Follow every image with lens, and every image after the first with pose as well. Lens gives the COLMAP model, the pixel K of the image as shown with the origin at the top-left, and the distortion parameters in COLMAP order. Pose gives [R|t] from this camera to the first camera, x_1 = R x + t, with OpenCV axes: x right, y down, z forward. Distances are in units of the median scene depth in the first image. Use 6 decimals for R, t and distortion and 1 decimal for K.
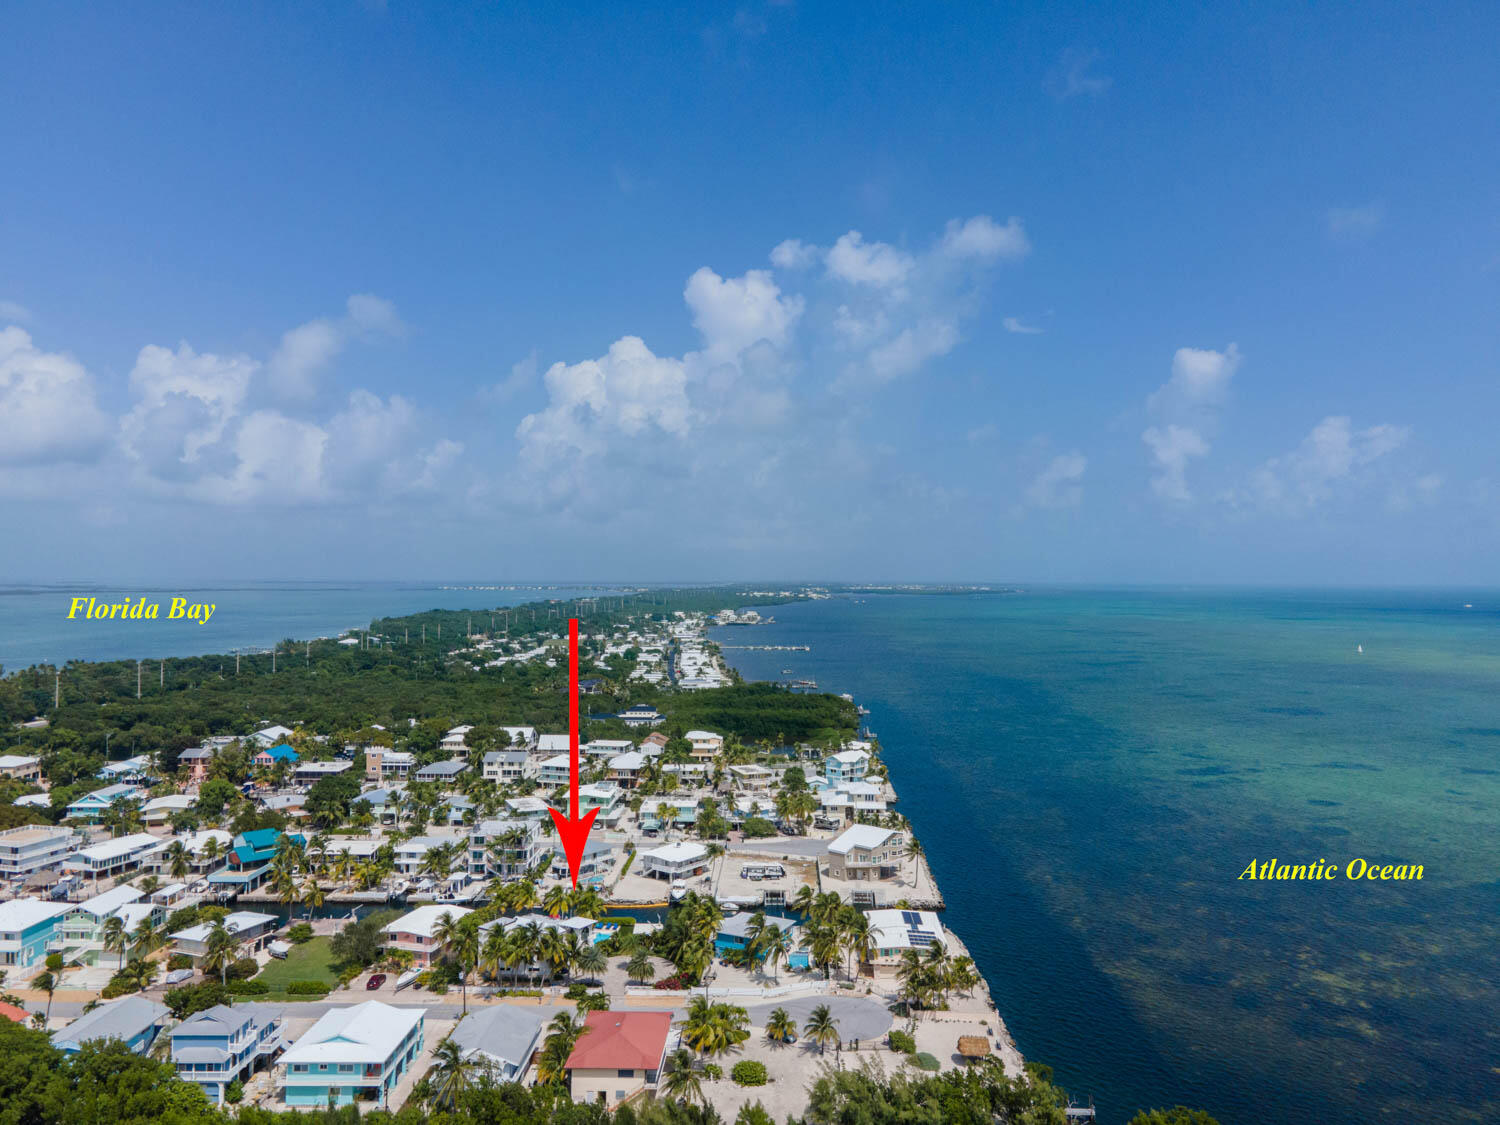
lens RADIAL K [[1094.3, 0, 756.0], [0, 1094.3, 561.6], [0, 0, 1]] dist [0.027022, 0.029423]
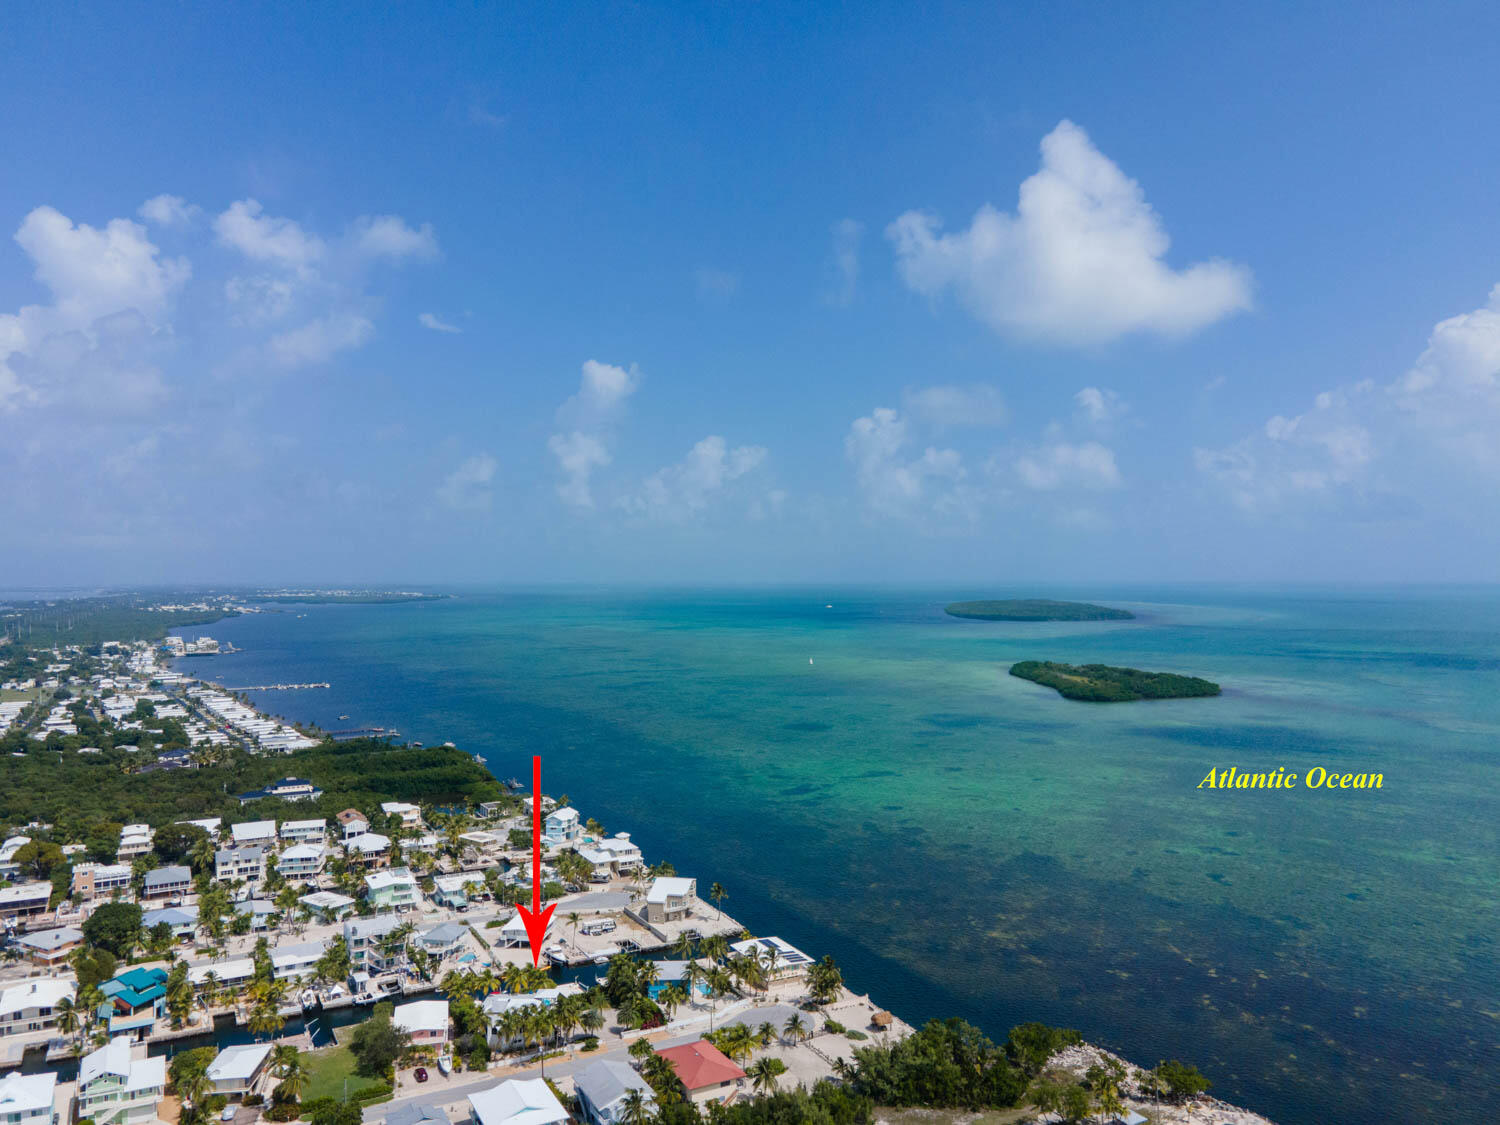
lens RADIAL K [[1094.3, 0, 758.5], [0, 1094.3, 566.3], [0, 0, 1]] dist [0.006493, 0.039248]
pose [[0.864739, -0.000956, 0.502220, -0.463331], [-0.001735, 0.999987, 0.004892, -0.134557], [-0.502218, -0.005101, 0.864726, -0.167211]]
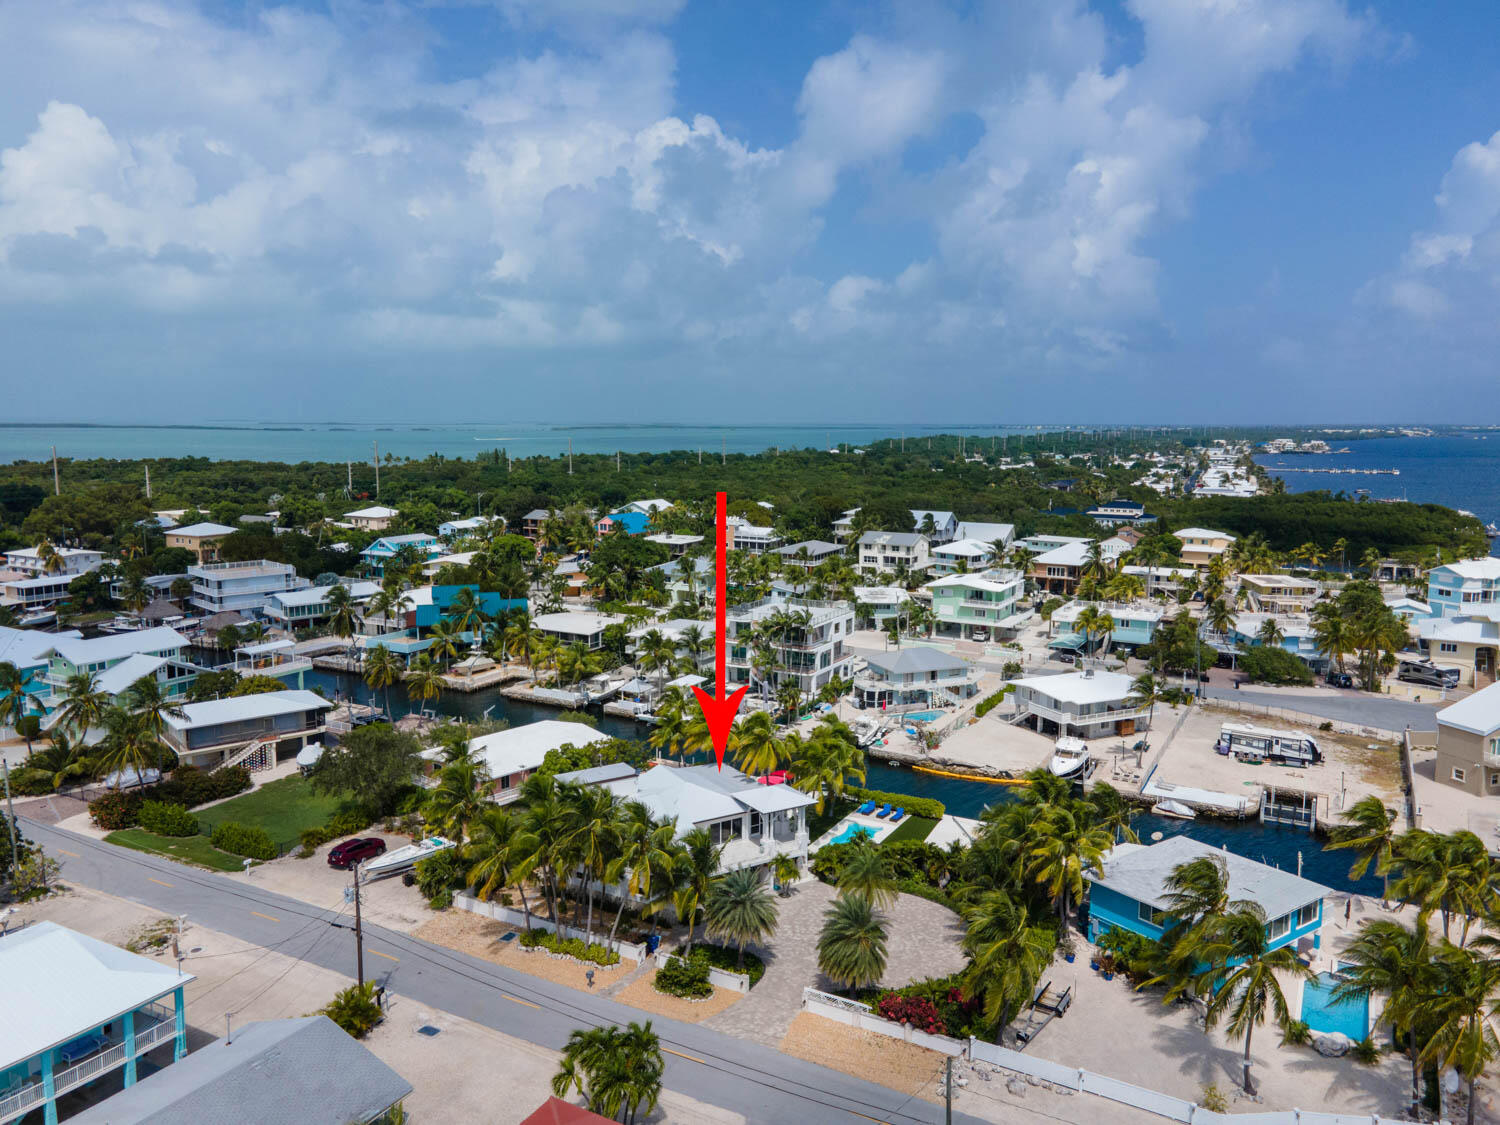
lens RADIAL K [[1094.3, 0, 756.0], [0, 1094.3, 561.6], [0, 0, 1]] dist [0.027022, 0.029423]
pose [[0.889123, 0.059280, -0.453812, 0.021394], [0.004606, 0.990367, 0.138393, 0.136240], [0.457644, -0.125139, 0.880285, 0.488970]]
